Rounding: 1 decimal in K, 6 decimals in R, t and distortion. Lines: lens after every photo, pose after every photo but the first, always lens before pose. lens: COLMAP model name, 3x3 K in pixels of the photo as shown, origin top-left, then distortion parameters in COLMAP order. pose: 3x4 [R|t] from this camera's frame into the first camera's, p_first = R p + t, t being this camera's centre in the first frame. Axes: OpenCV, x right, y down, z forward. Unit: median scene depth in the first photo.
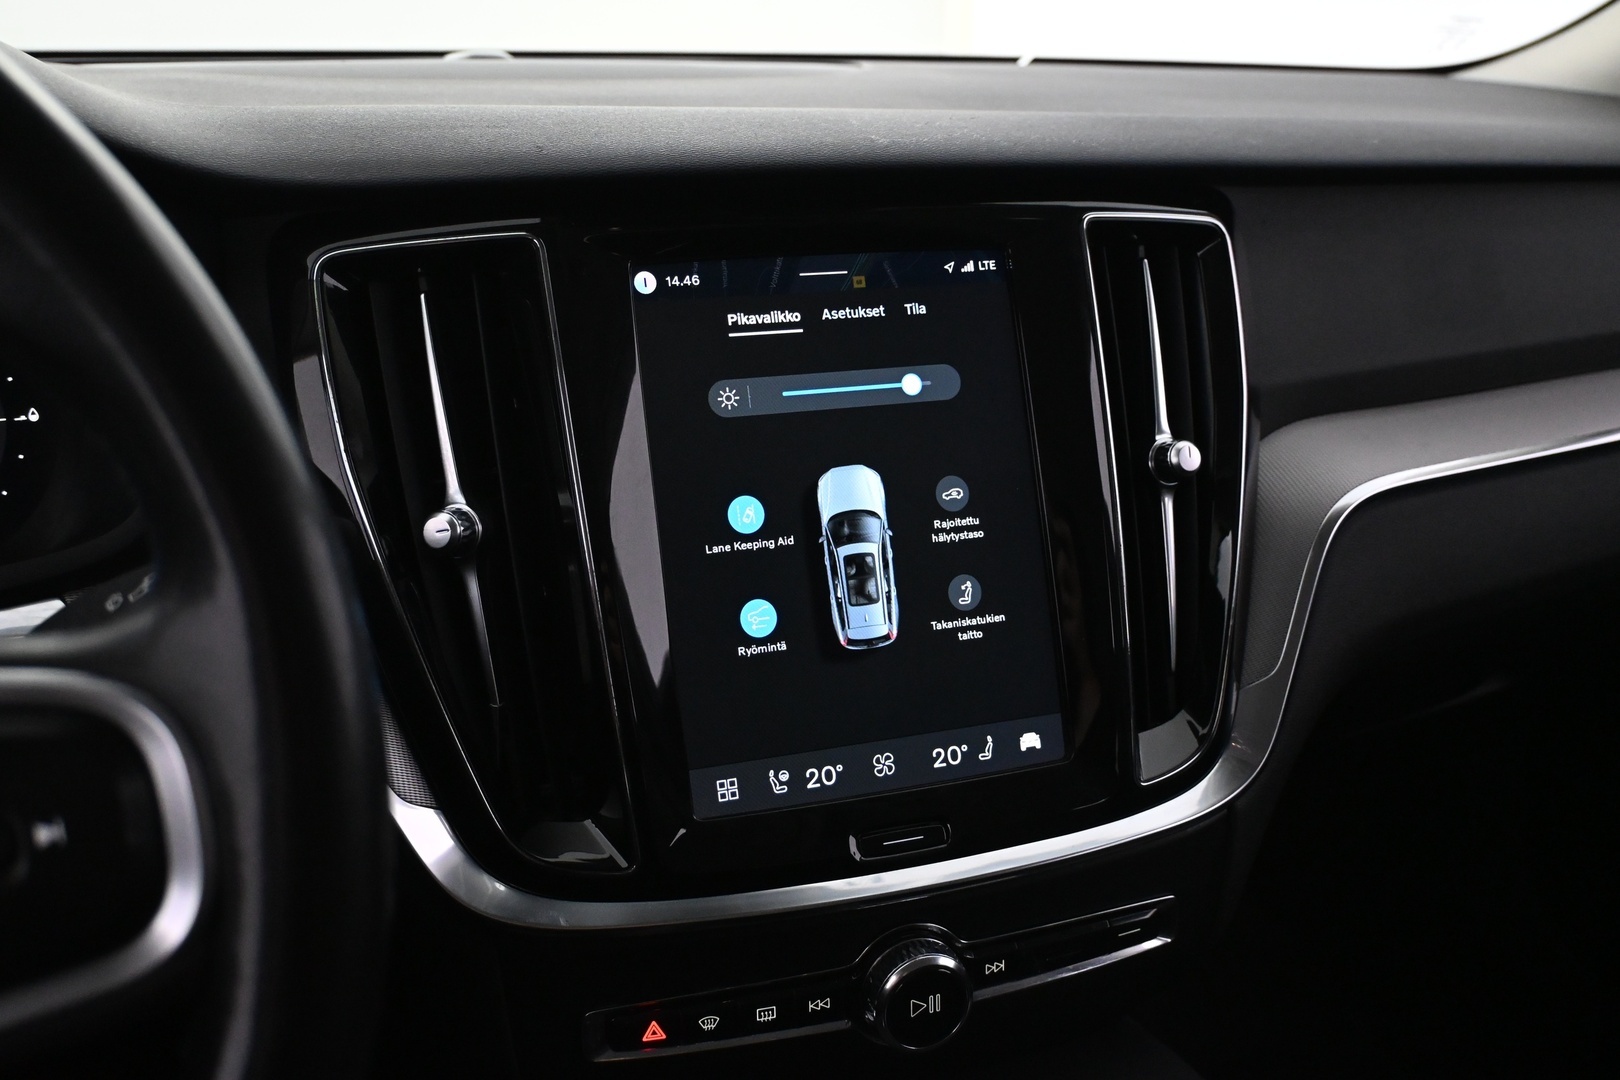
lens RADIAL K [[1509.7, 0, 810.0], [0, 1509.7, 540.0], [0, 0, 1]] dist [-0.007873, -0.005036]
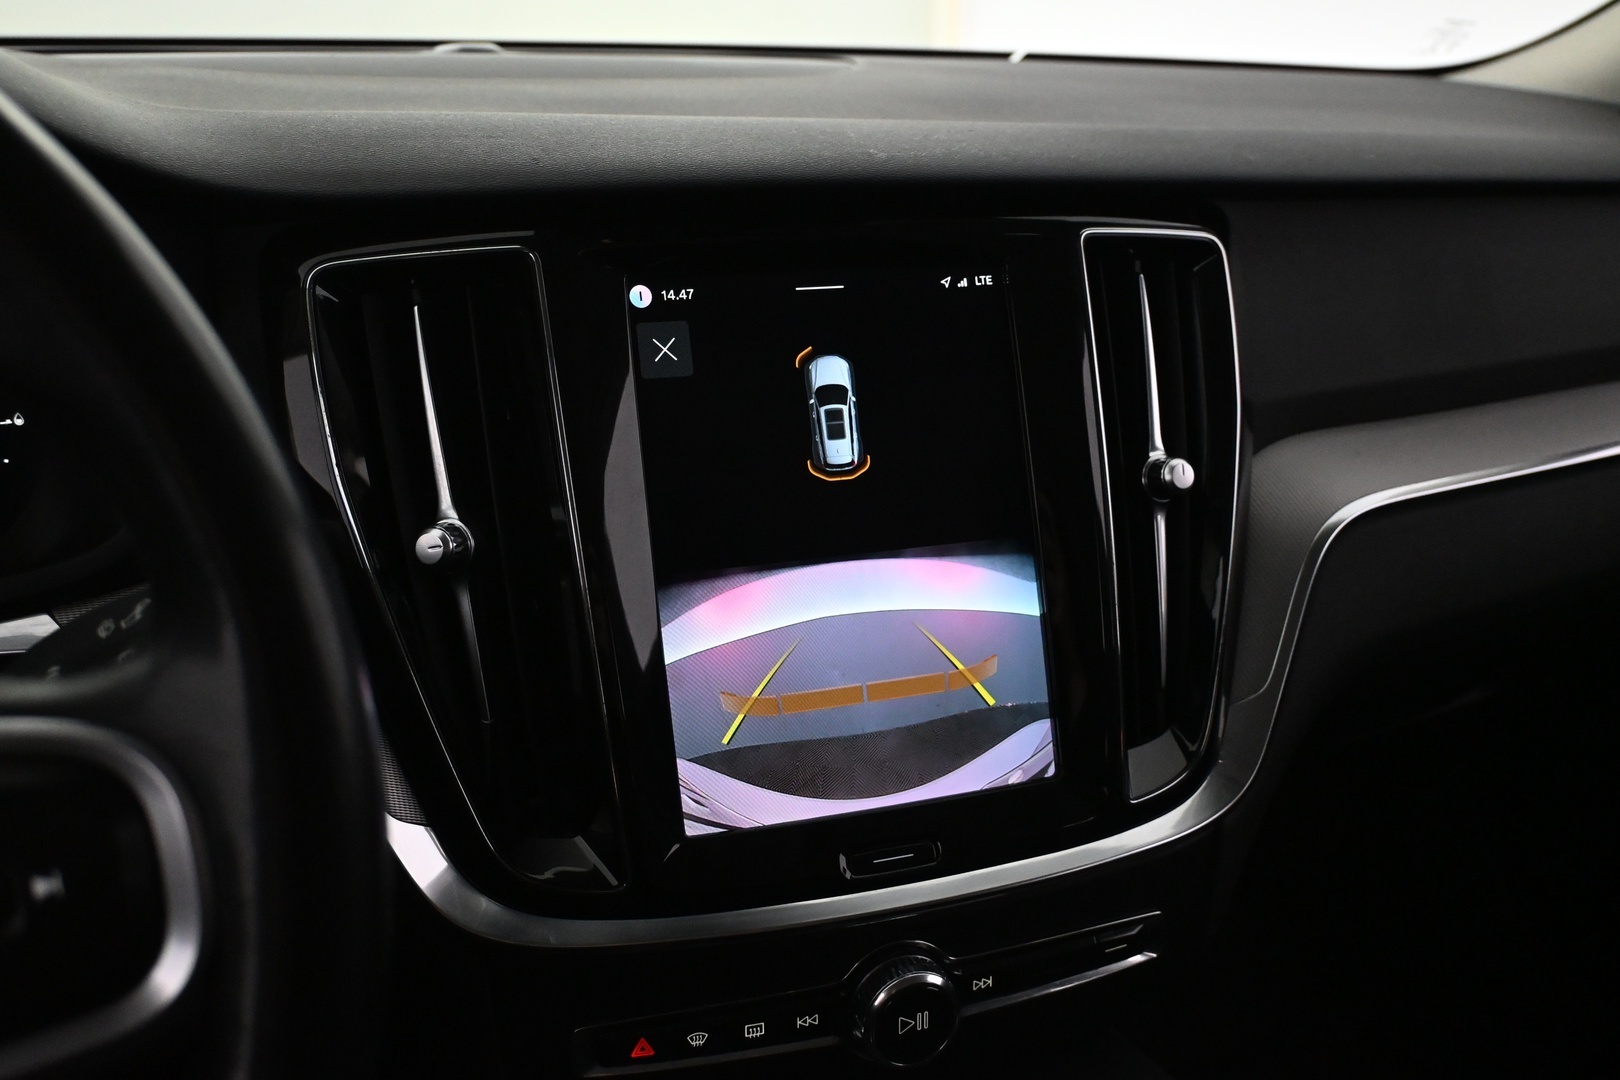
lens RADIAL K [[1509.7, 0, 810.0], [0, 1509.7, 540.0], [0, 0, 1]] dist [-0.007873, -0.005036]
pose [[0.999837, 0.011460, 0.013961, -0.009552], [-0.011690, 0.999795, 0.016507, -0.027018], [-0.013769, -0.016667, 0.999766, 0.003420]]
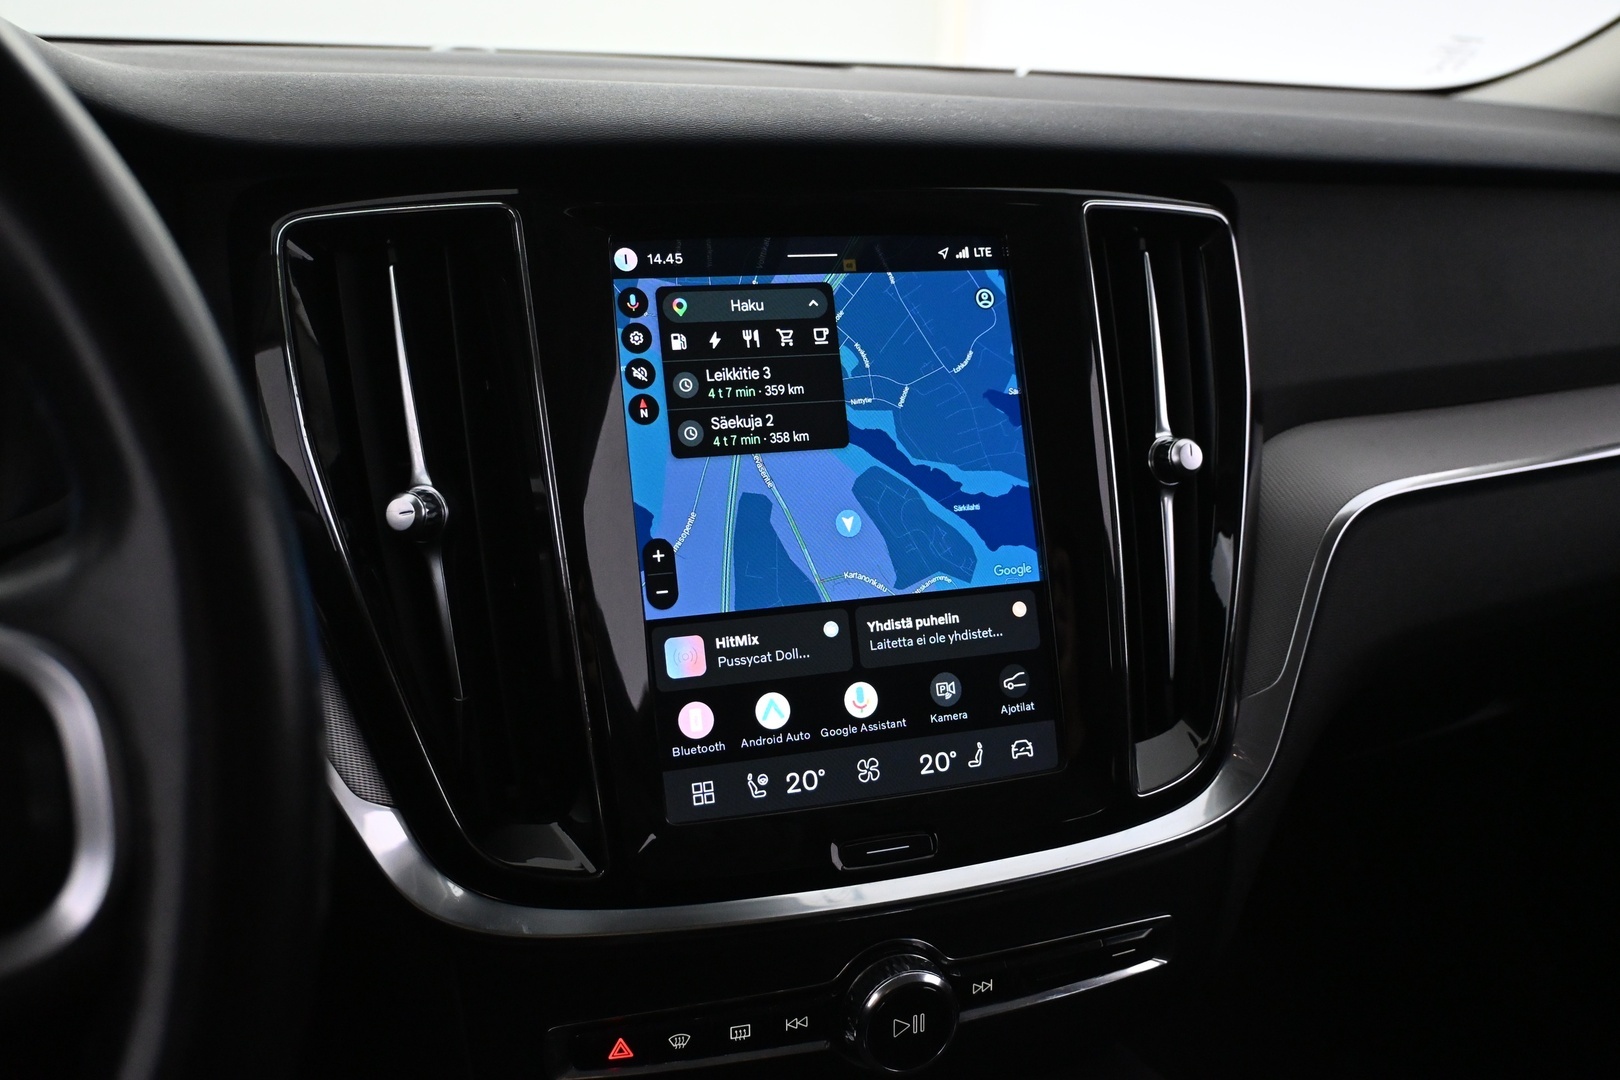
lens RADIAL K [[1509.7, 0, 810.0], [0, 1509.7, 540.0], [0, 0, 1]] dist [-0.007873, -0.005036]
pose [[0.999847, 0.015015, 0.009026, 0.001405], [-0.014780, 0.999564, -0.025563, 0.028596], [-0.009406, 0.025426, 0.999632, 0.046527]]
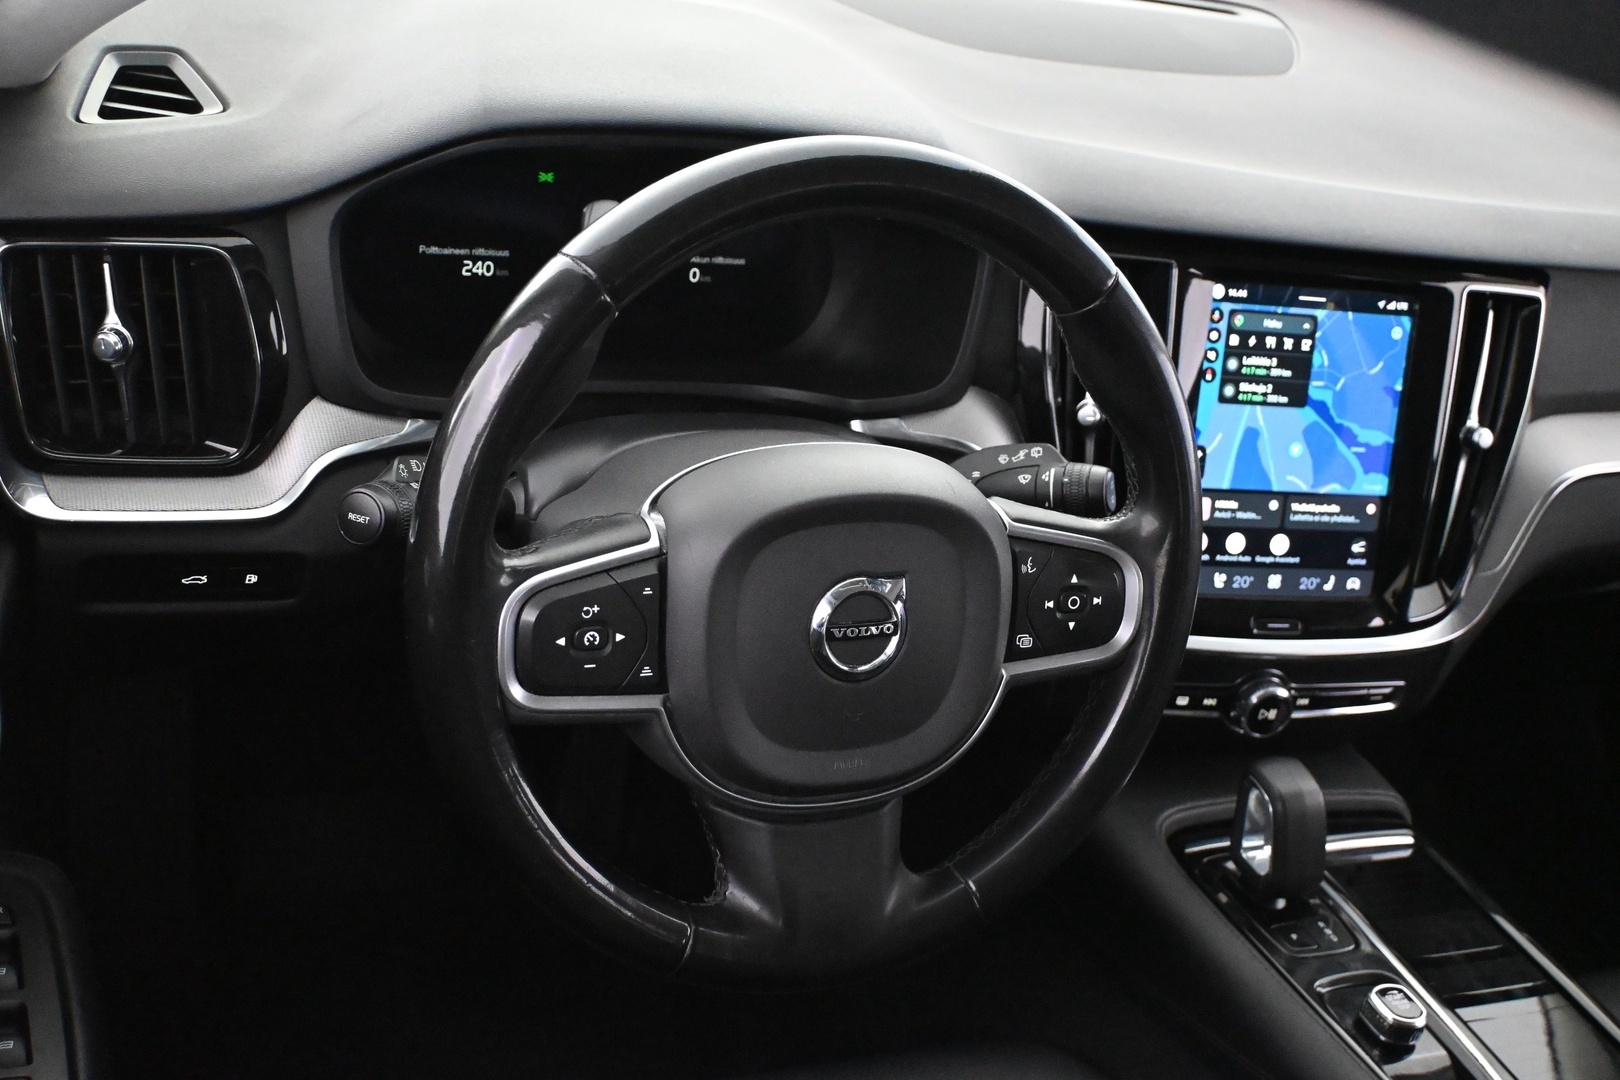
lens RADIAL K [[1837.9, 0, 810.3], [0, 1837.9, 516.9], [0, 0, 1]] dist [-0.009920, -0.015534]
pose [[0.978152, 0.206085, 0.027323, -0.551606], [-0.207232, 0.956166, 0.206887, -0.253093], [0.016511, -0.208030, 0.977983, -1.084540]]
